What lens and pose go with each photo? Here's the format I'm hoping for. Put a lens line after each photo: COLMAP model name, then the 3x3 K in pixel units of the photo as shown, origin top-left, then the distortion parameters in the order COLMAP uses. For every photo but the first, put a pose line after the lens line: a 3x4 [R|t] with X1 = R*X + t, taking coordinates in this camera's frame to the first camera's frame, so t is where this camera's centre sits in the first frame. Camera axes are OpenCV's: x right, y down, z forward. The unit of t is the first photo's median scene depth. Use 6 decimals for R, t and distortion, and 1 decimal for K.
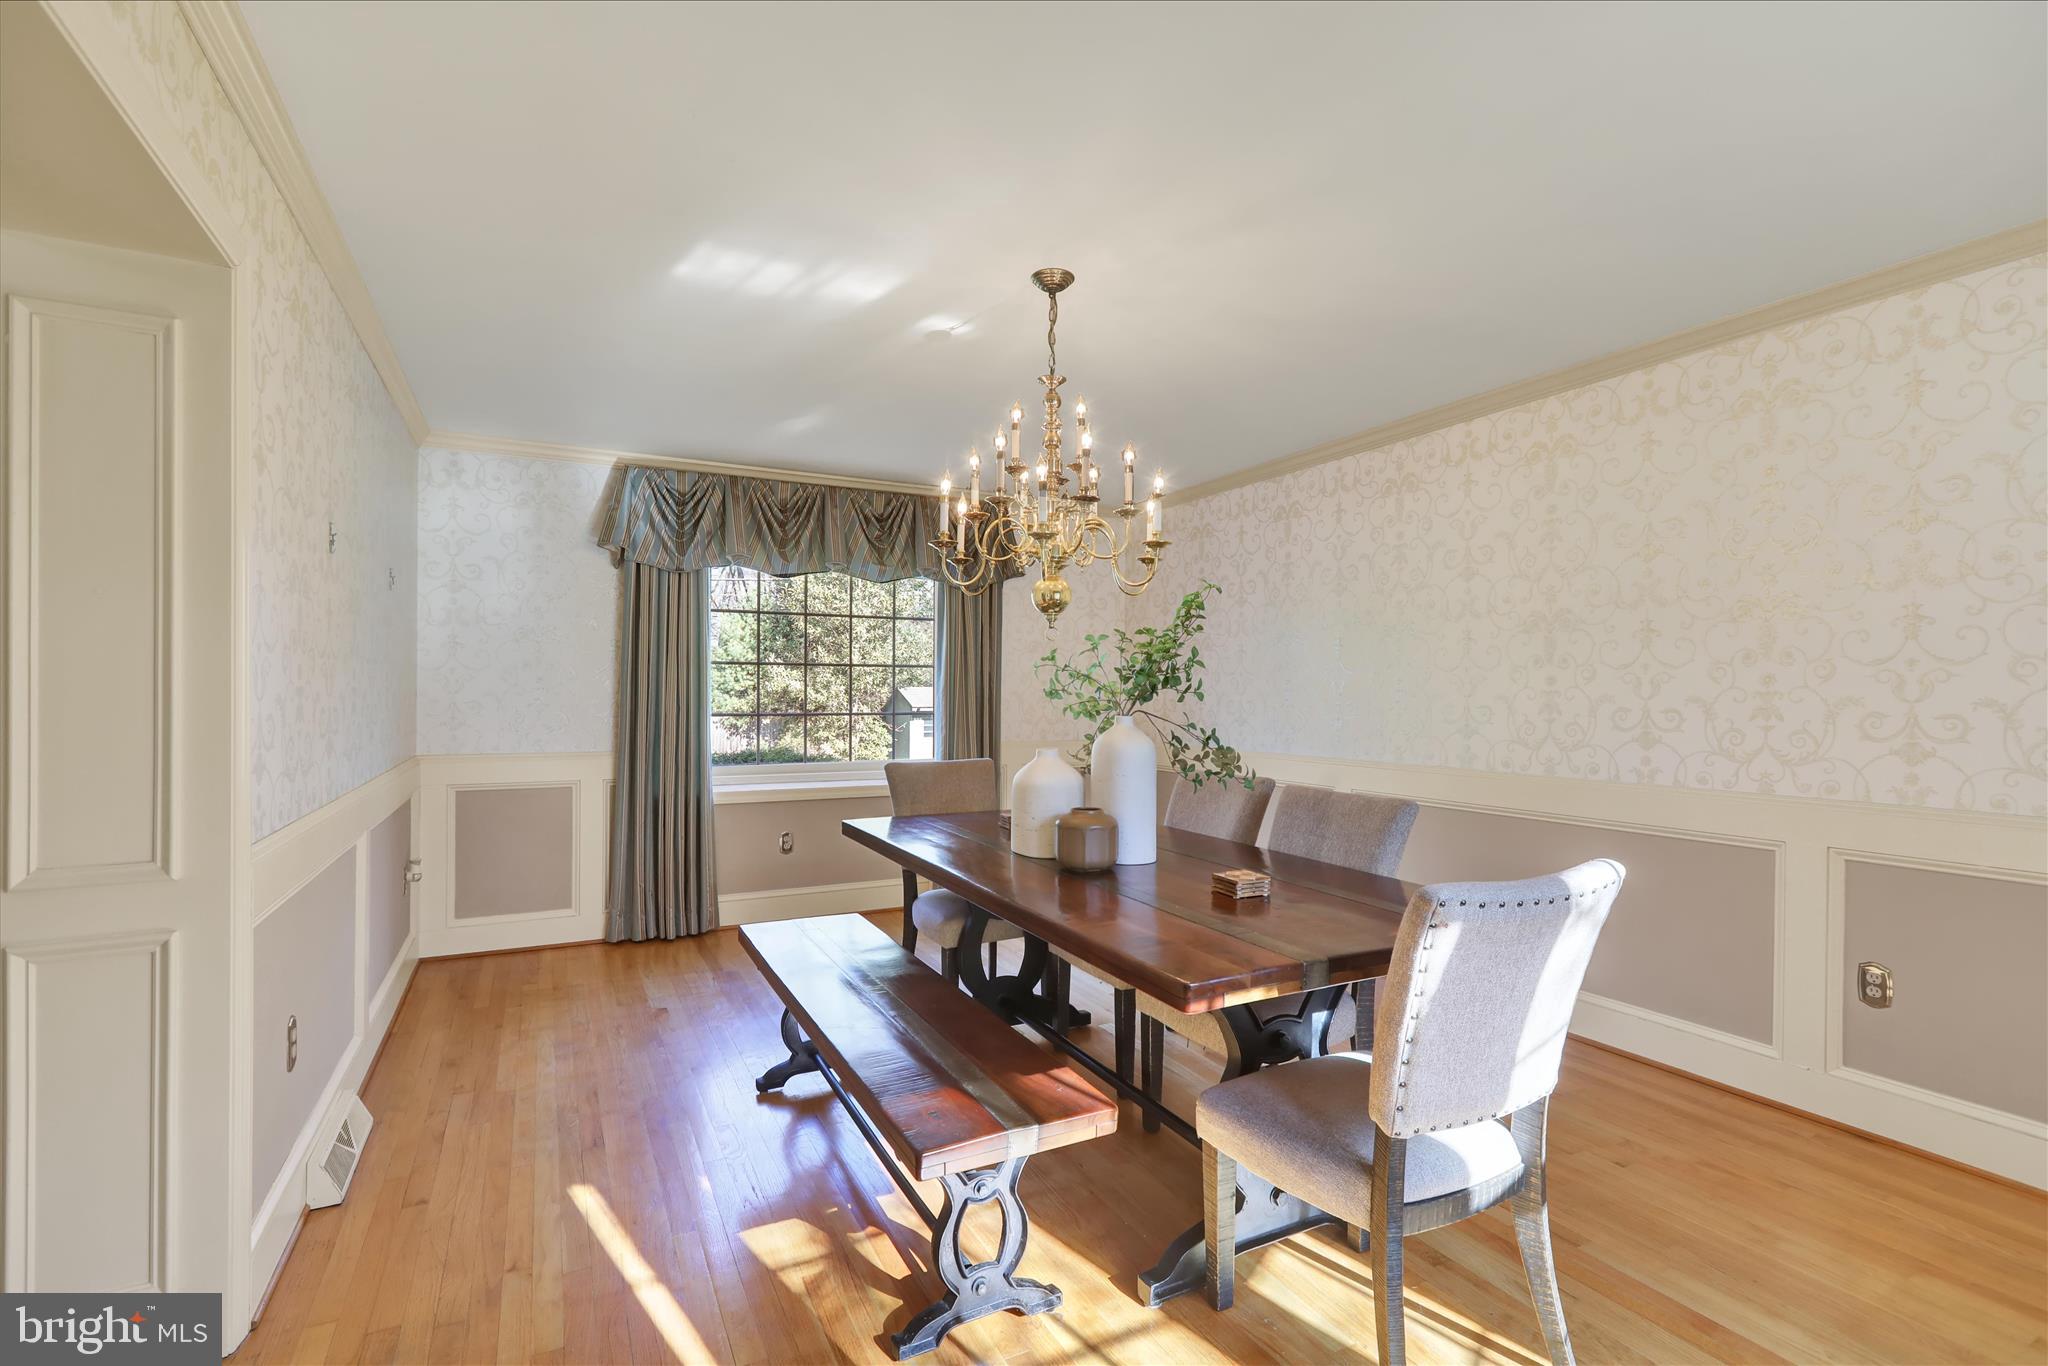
lens RADIAL K [[917.1, 0, 1024.0], [0, 917.1, 683.0], [0, 0, 1]] dist [0.001127, 0.000313]
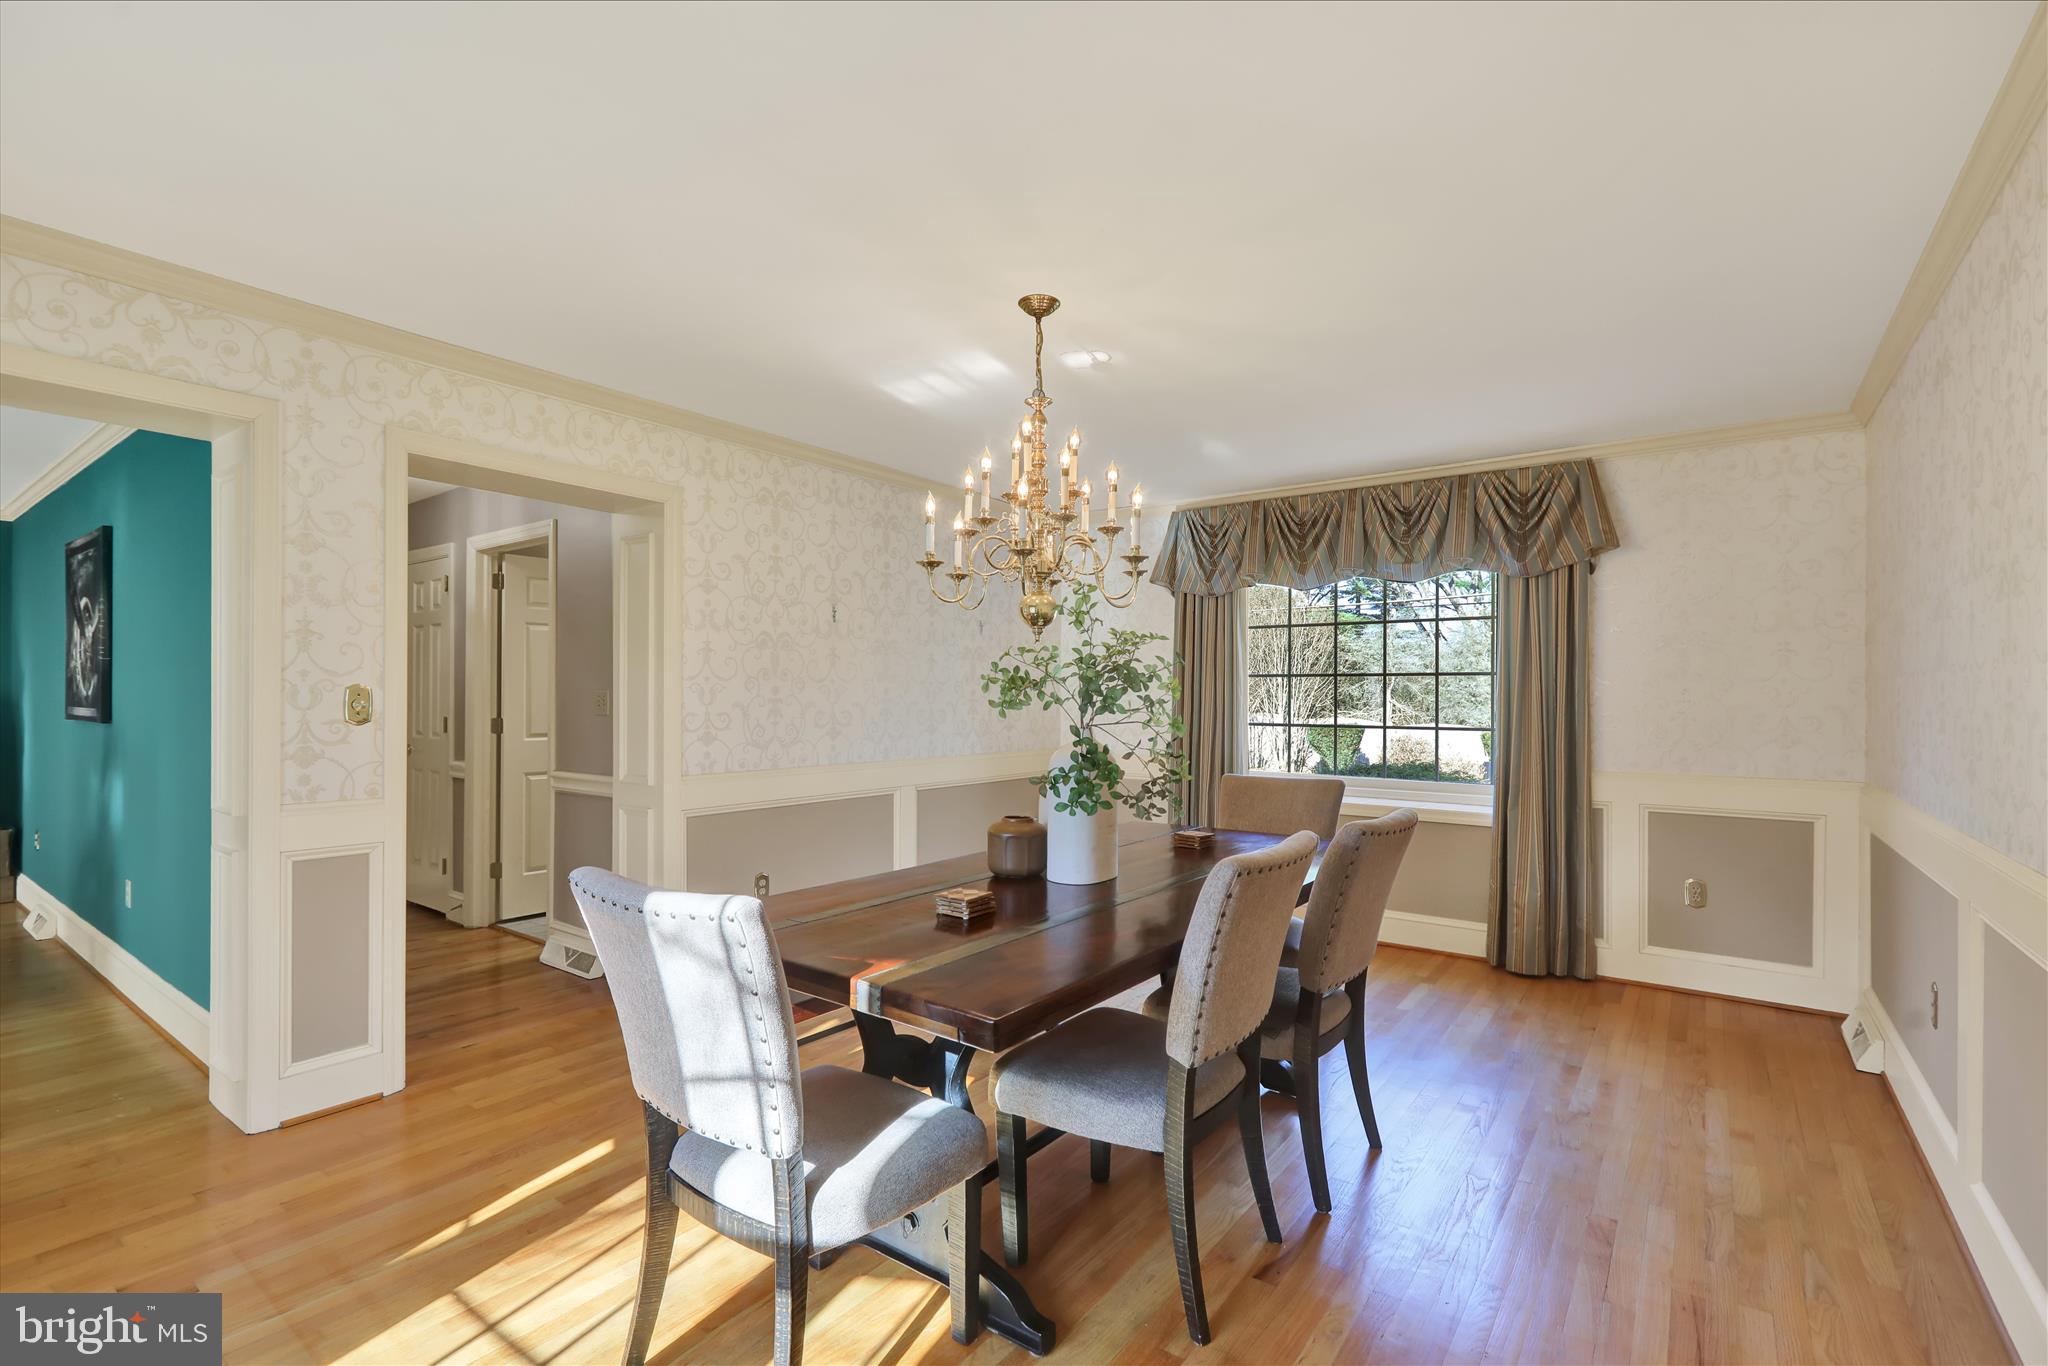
lens RADIAL K [[929.1, 0, 1019.4], [0, 929.1, 706.3], [0, 0, 1]] dist [-0.001386, 0.000097]
pose [[0.442788, 0.008085, -0.896590, 0.571786], [-0.000279, 0.999961, 0.008879, 0.001844], [0.896626, -0.003681, 0.442773, 0.306240]]
